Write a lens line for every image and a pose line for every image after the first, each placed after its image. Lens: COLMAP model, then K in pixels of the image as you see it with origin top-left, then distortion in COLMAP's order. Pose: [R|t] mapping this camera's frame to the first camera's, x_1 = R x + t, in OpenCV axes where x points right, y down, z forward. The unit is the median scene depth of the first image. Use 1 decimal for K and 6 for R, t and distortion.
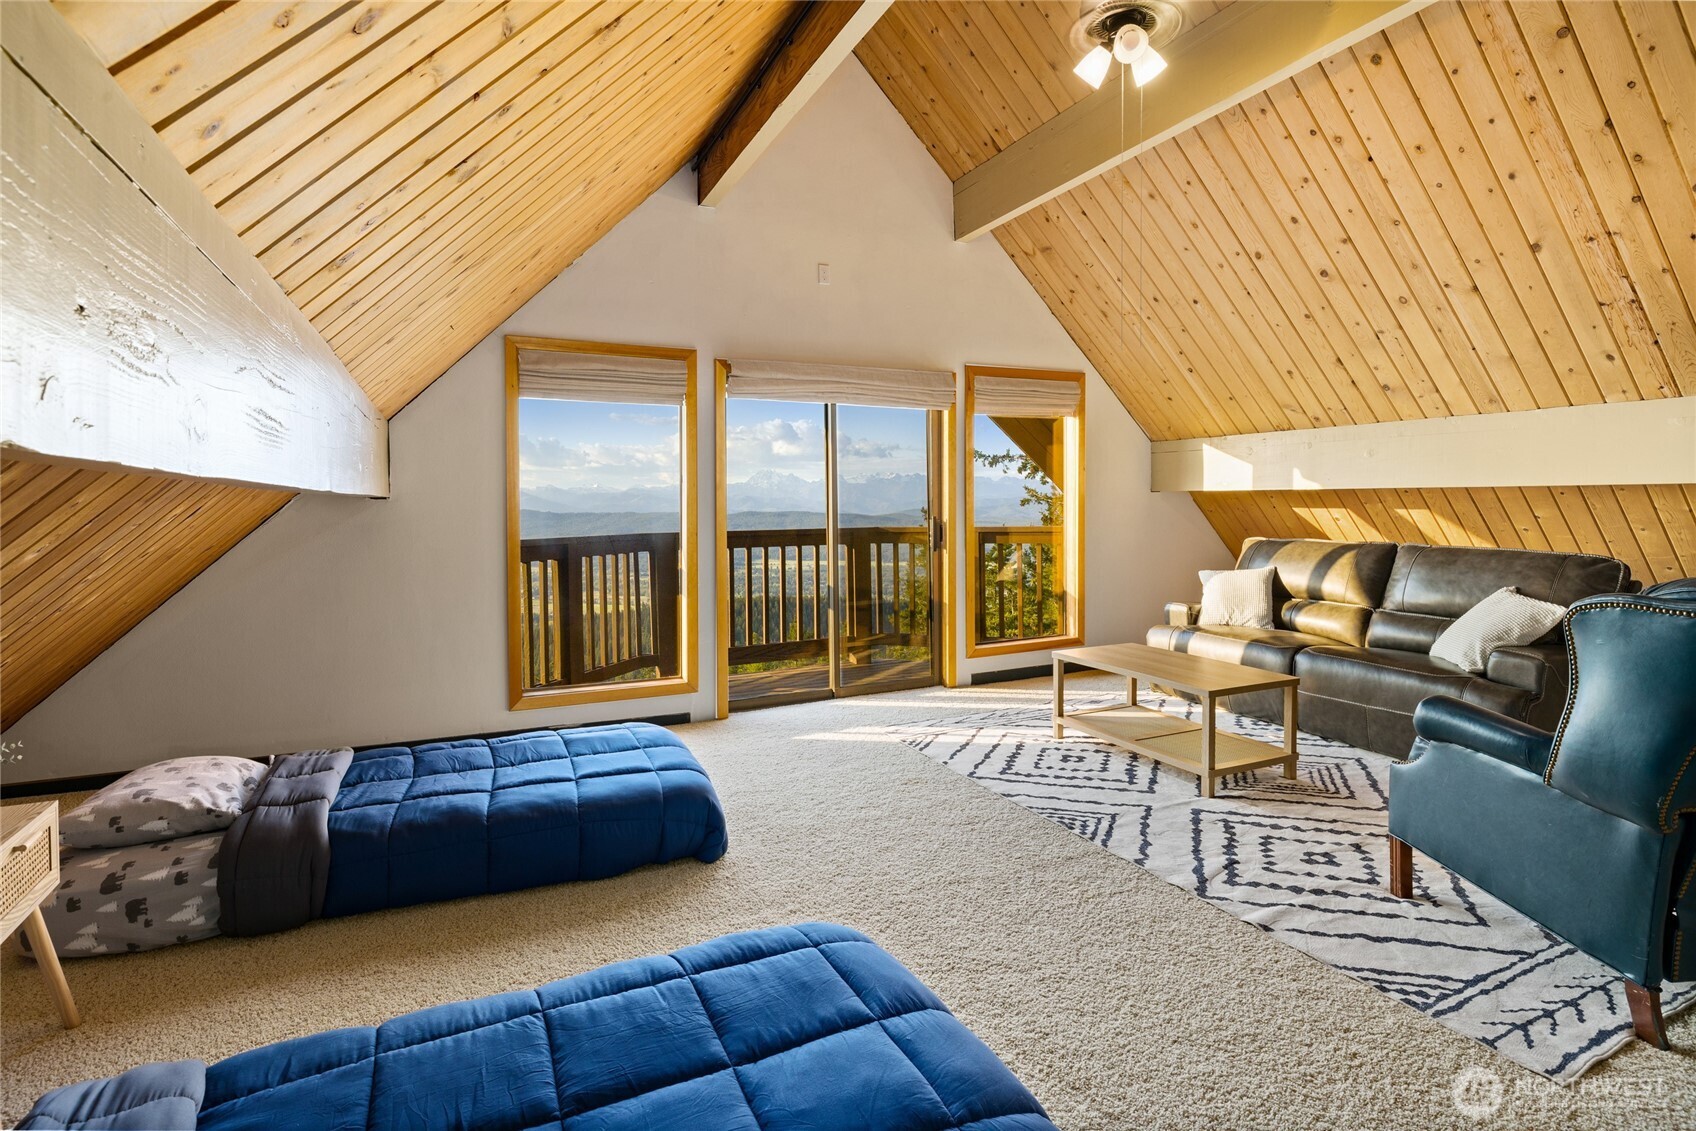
lens RADIAL K [[855.6, 0, 849.6], [0, 855.6, 565.0], [0, 0, 1]] dist [-0.002482, 0.000304]
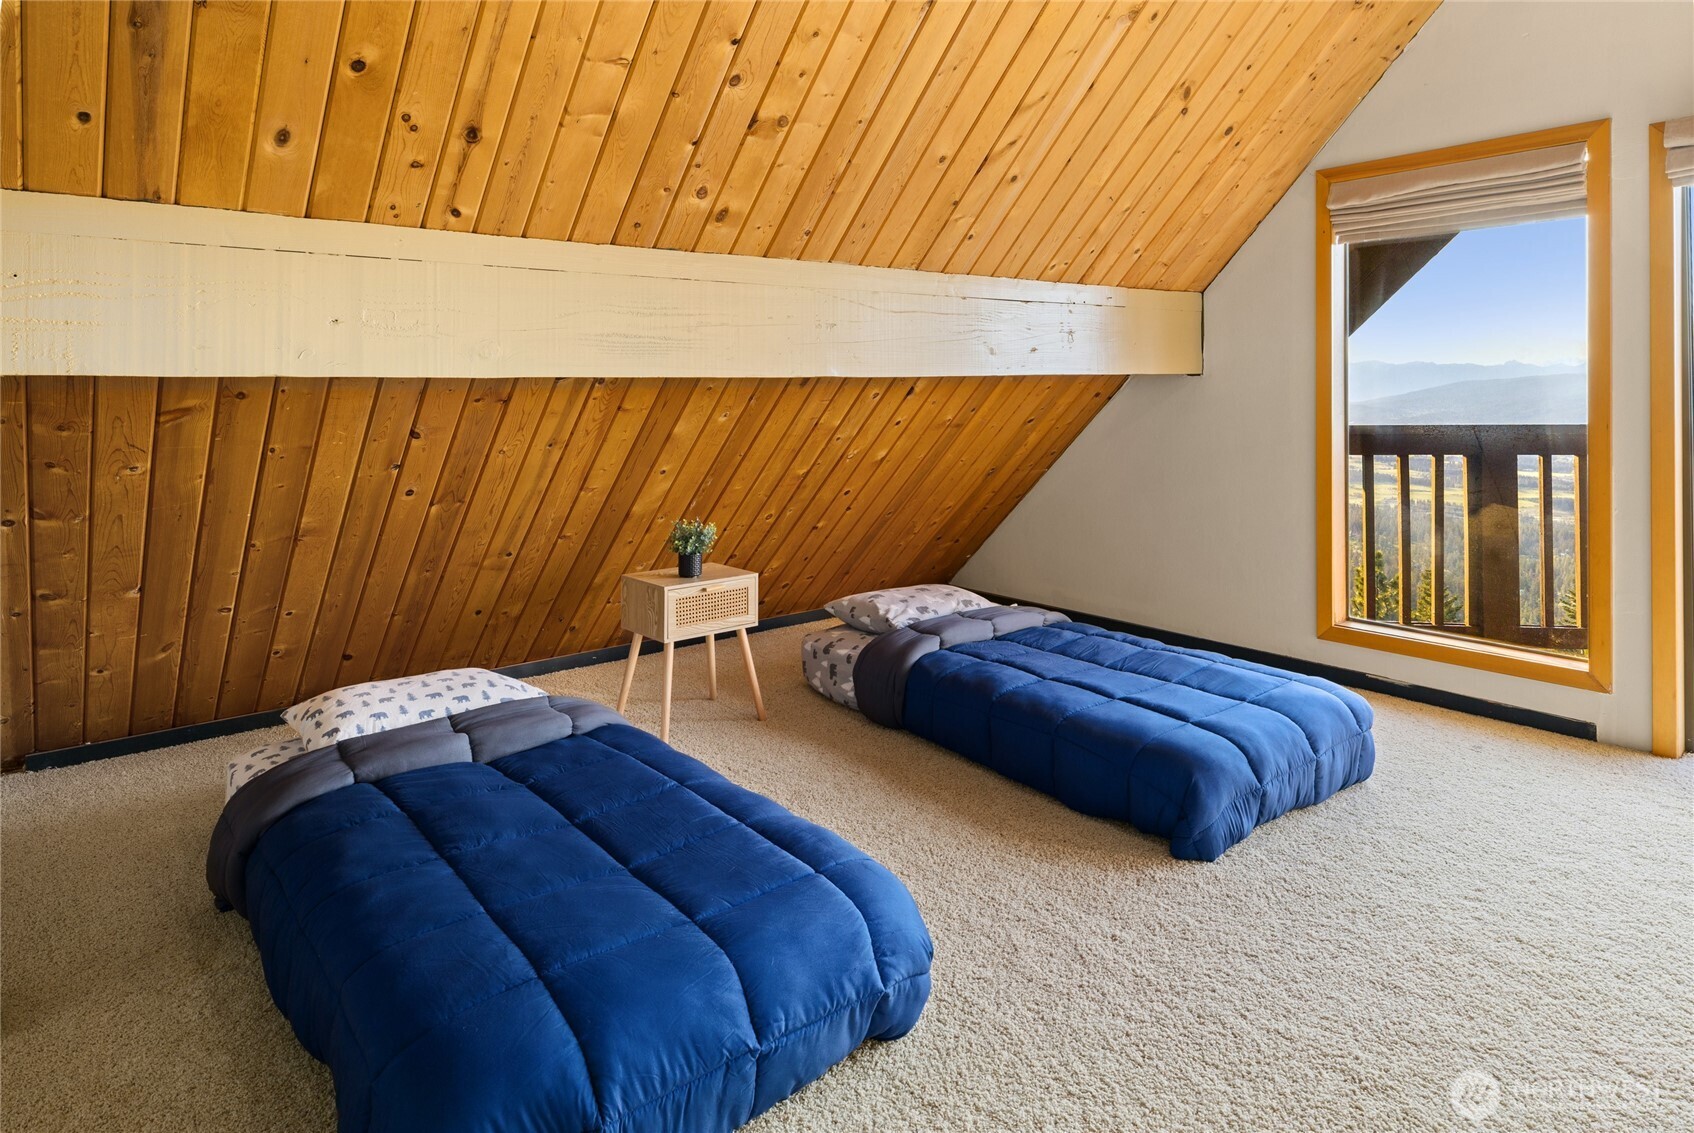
lens RADIAL K [[1001.7, 0, 757.2], [0, 1001.7, 403.2], [0, 0, 1]] dist [-0.001329, 0.000973]
pose [[0.181326, 0.020224, -0.983215, 0.400938], [-0.058432, 0.998244, 0.009757, -0.025480], [0.981686, 0.055682, 0.182189, 0.287005]]
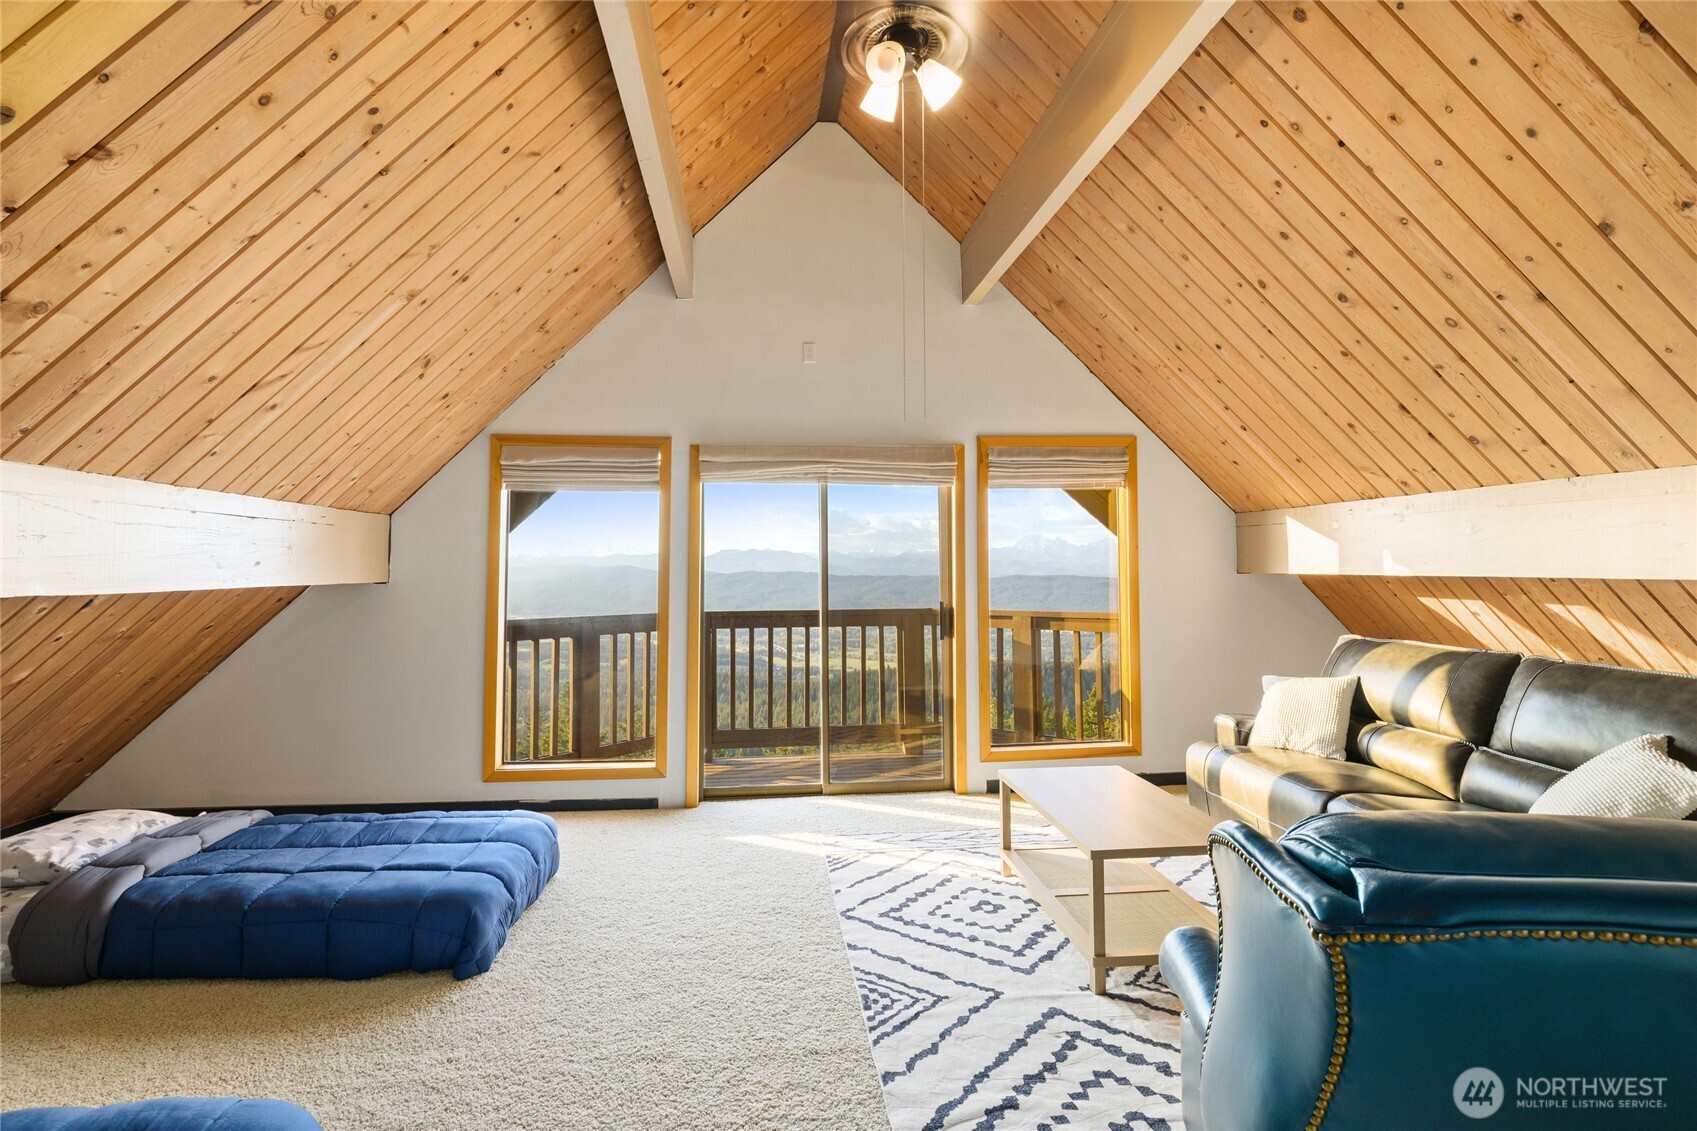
lens RADIAL K [[821.9, 0, 838.1], [0, 821.9, 565.3], [0, 0, 1]] dist [-0.004962, -0.000432]
pose [[0.938992, 0.001007, -0.343939, 0.343813], [-0.026023, 0.997337, -0.068125, -0.038136], [0.342954, 0.072919, 0.936518, 0.161983]]
